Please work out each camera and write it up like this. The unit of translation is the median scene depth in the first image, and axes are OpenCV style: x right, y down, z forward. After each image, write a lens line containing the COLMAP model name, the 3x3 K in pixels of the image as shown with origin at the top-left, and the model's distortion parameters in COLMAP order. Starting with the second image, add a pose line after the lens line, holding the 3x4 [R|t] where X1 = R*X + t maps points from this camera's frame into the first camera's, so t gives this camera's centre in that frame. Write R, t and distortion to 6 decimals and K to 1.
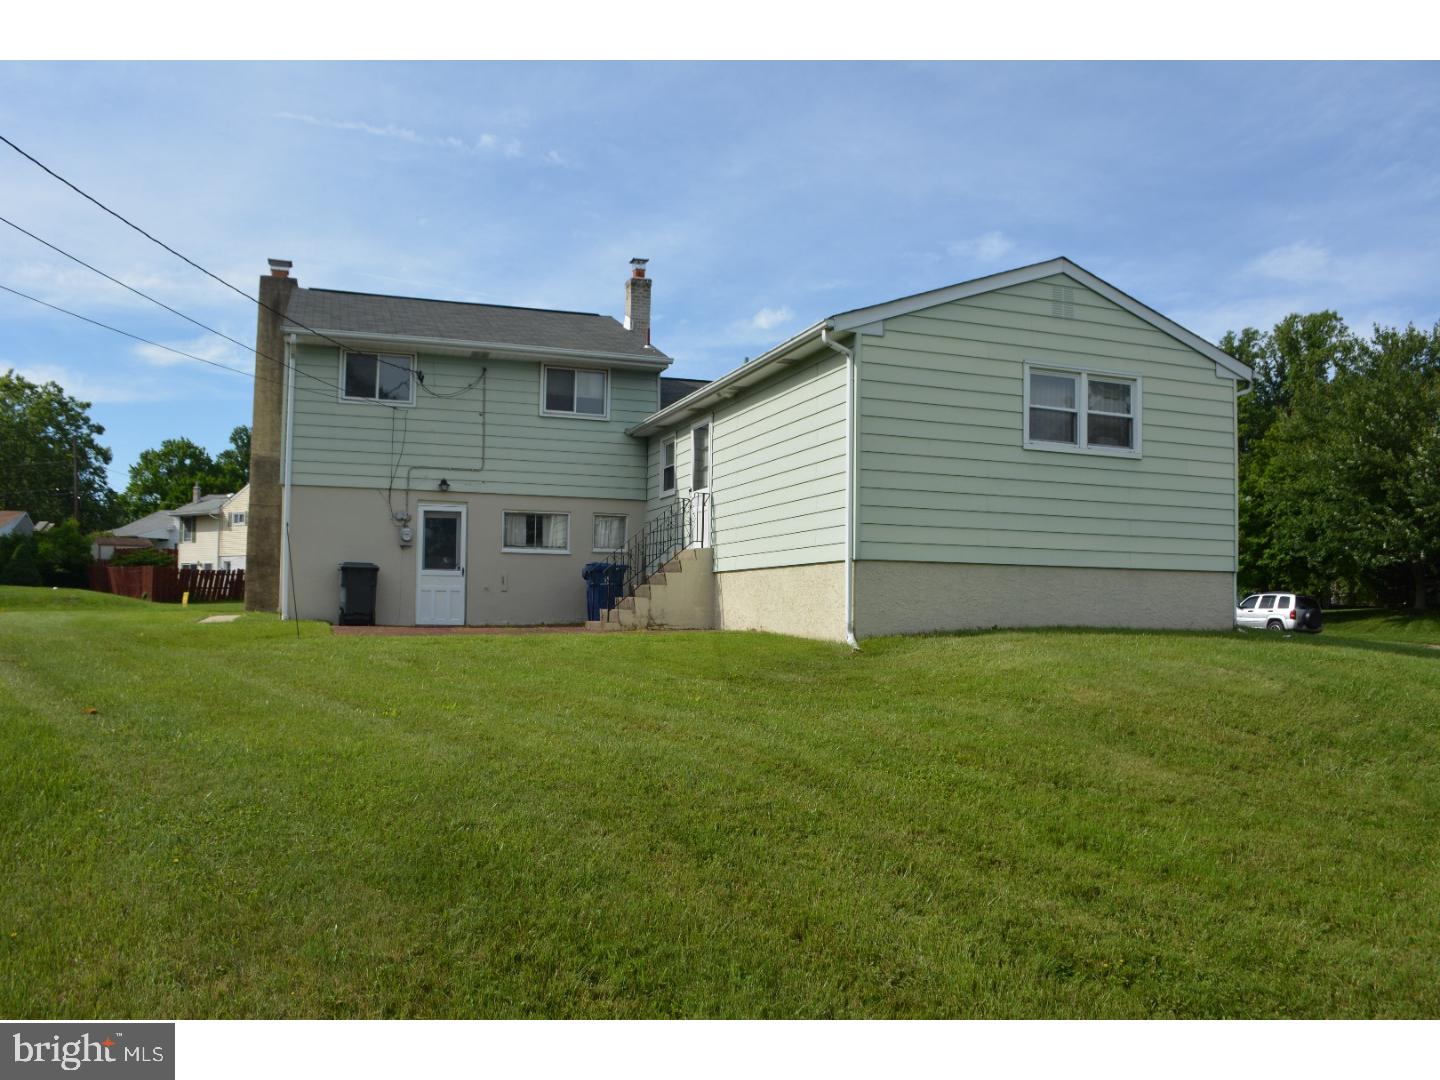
lens RADIAL K [[1136.9, 0, 724.5], [0, 1136.9, 544.1], [0, 0, 1]] dist [-0.072154, -0.011422]
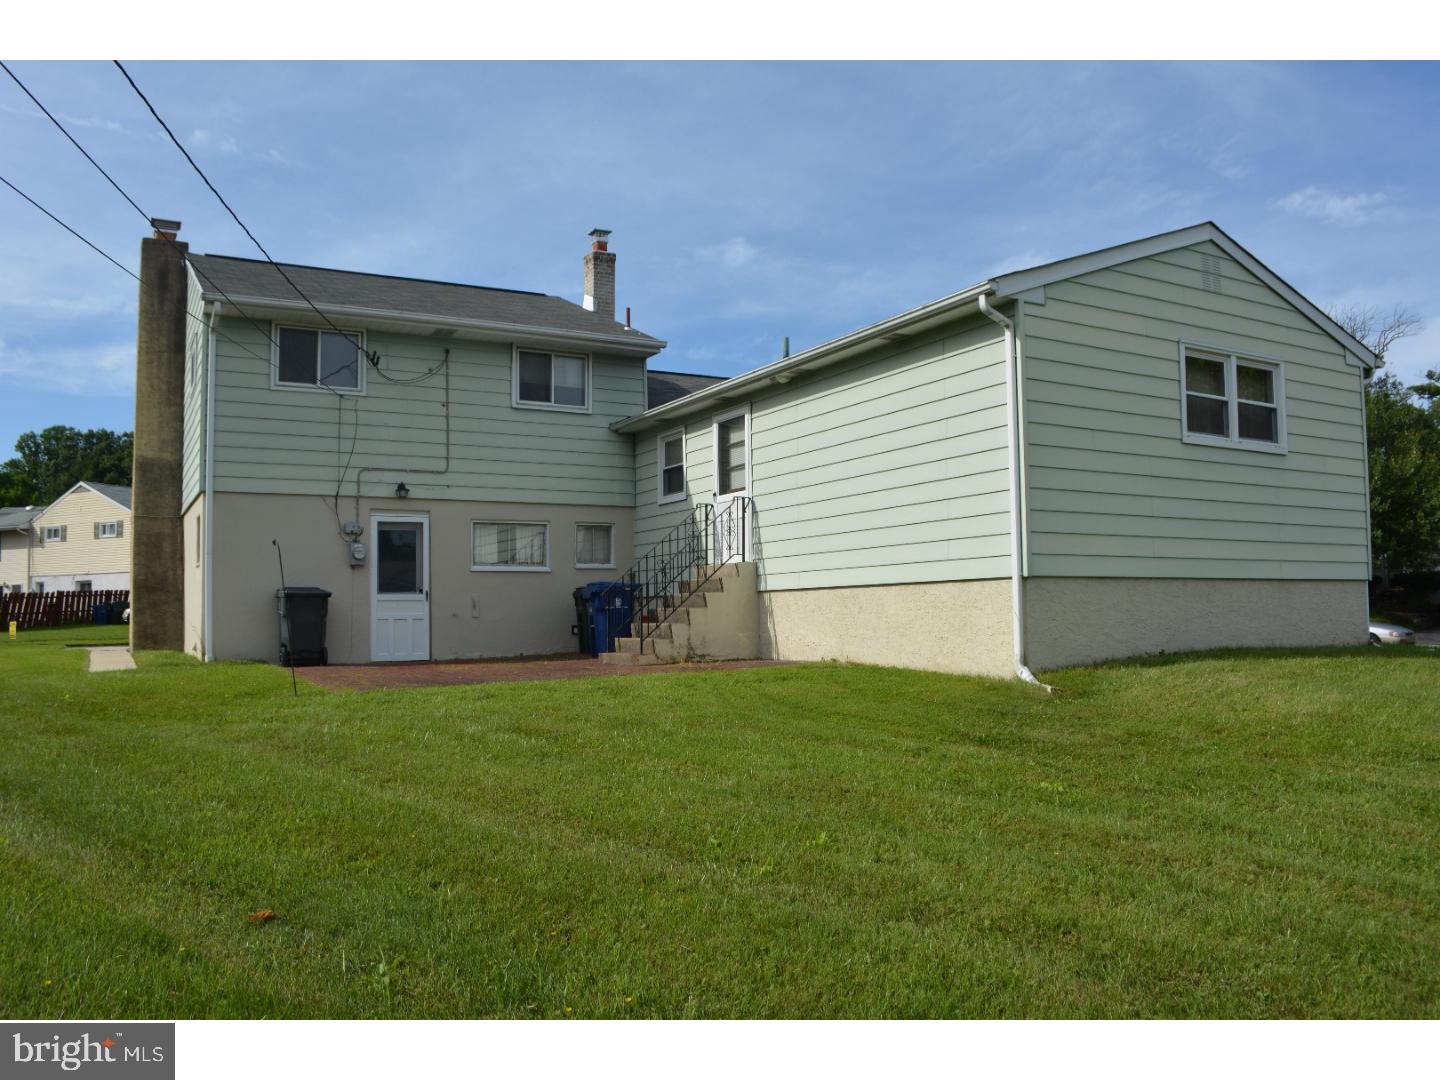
lens RADIAL K [[1136.9, 0, 725.0], [0, 1136.9, 552.8], [0, 0, 1]] dist [-0.072154, -0.011422]
pose [[0.986558, -0.015665, 0.162660, -0.154264], [0.015404, 0.999877, 0.002869, -0.005924], [-0.162685, -0.000325, 0.986678, 0.155193]]
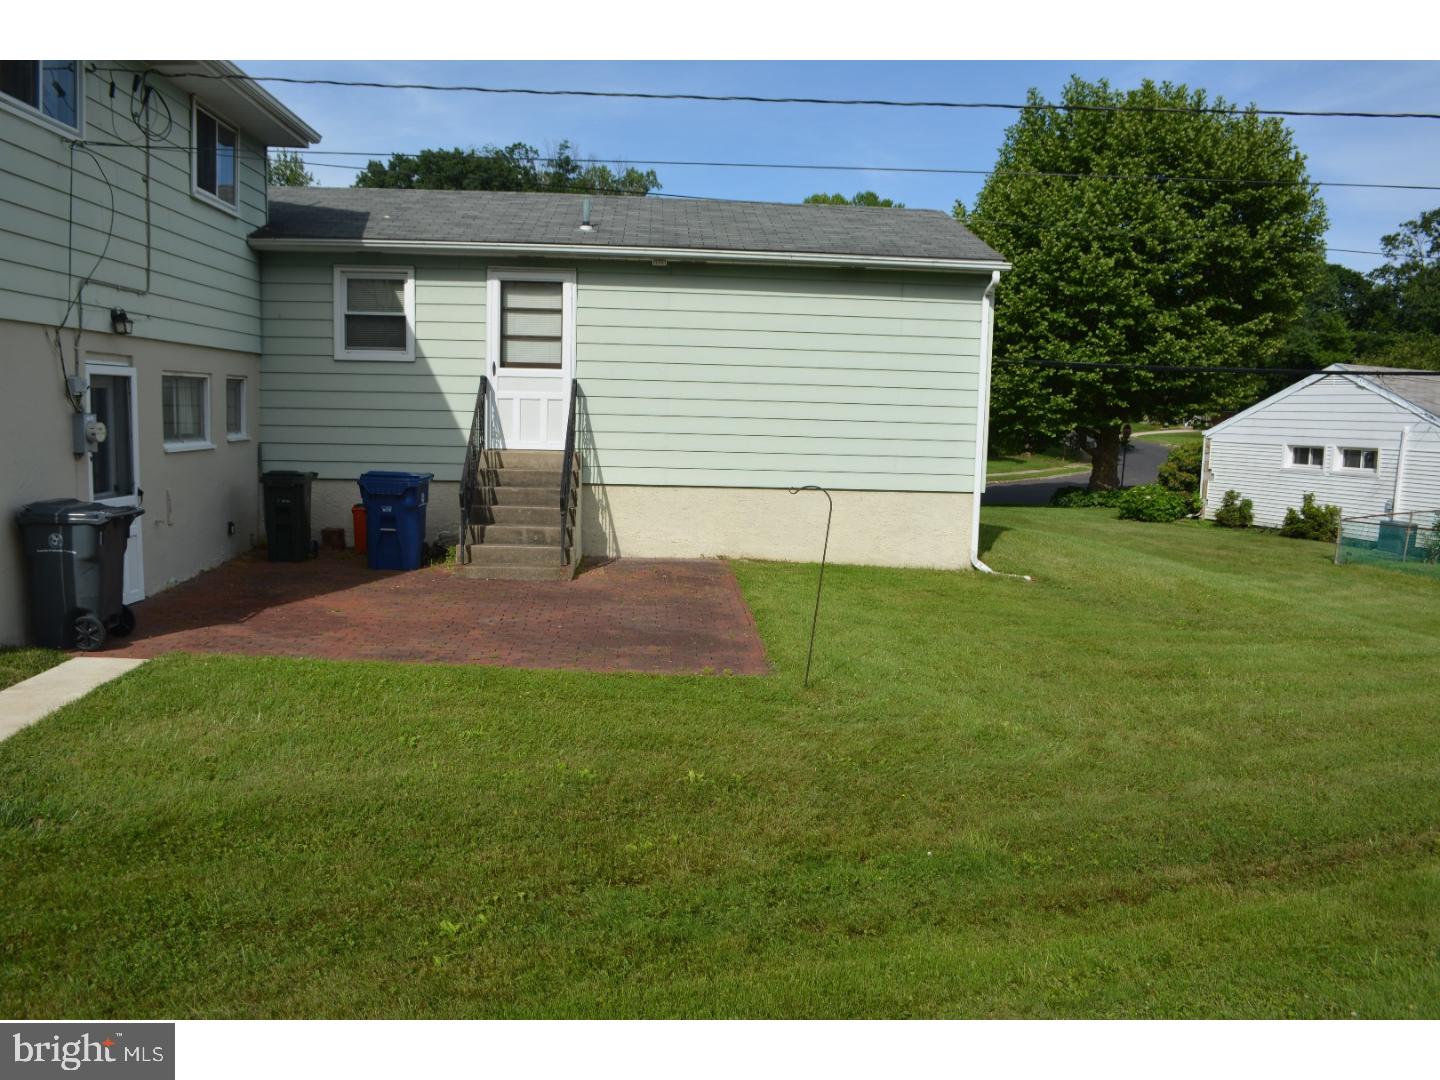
lens RADIAL K [[1136.9, 0, 727.0], [0, 1136.9, 547.8], [0, 0, 1]] dist [-0.072154, -0.011422]
pose [[0.270794, -0.120975, 0.955006, -0.656107], [-0.080099, 0.985800, 0.147588, -0.048953], [-0.959299, -0.116461, 0.257259, 0.634638]]
